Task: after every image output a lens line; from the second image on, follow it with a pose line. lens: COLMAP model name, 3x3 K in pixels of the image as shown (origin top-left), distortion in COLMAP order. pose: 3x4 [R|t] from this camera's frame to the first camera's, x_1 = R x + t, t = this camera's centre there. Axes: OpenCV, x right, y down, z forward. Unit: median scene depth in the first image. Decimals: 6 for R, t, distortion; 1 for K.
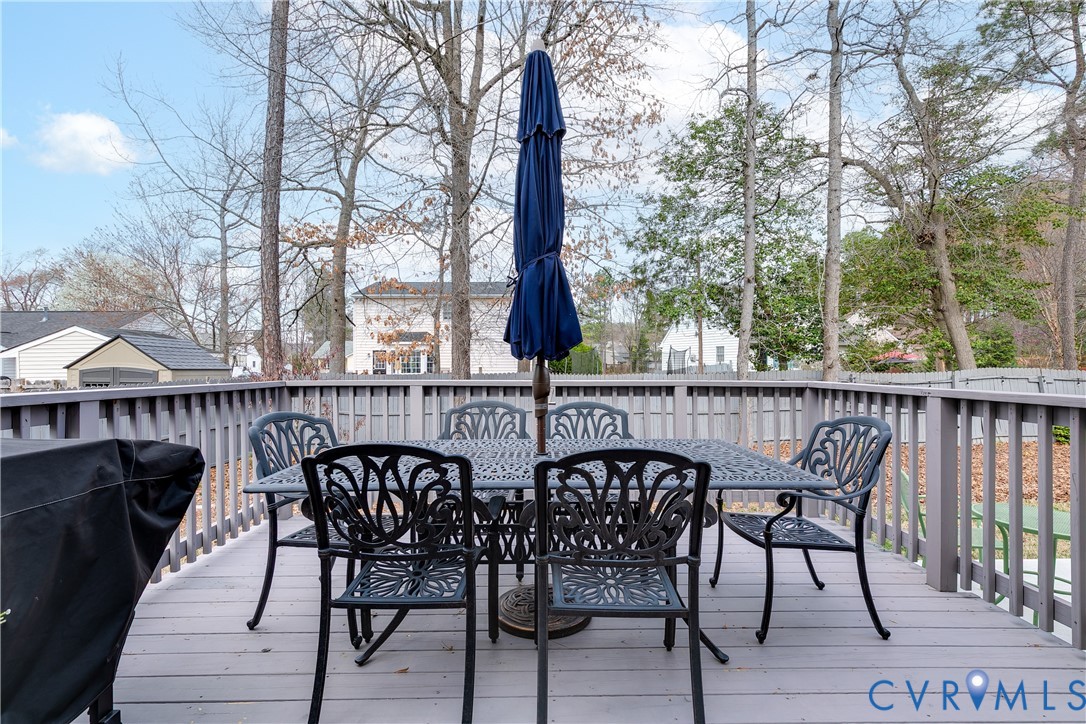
lens RADIAL K [[492.3, 0, 537.8], [0, 492.3, 380.4], [0, 0, 1]] dist [0.001307, 0.000427]
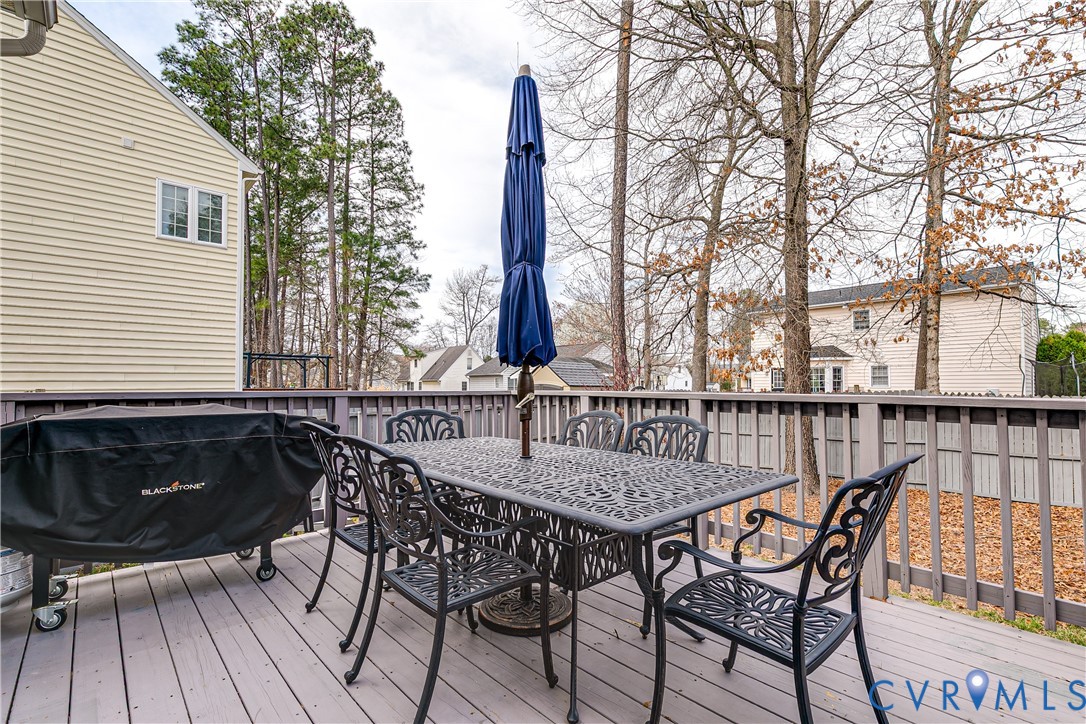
lens RADIAL K [[492.3, 0, 537.8], [0, 492.3, 380.4], [0, 0, 1]] dist [0.001307, 0.000427]
pose [[0.659519, -0.006092, -0.751663, 0.590630], [-0.024391, 0.999267, -0.029499, 0.012753], [0.751292, 0.037789, 0.658887, 0.246986]]
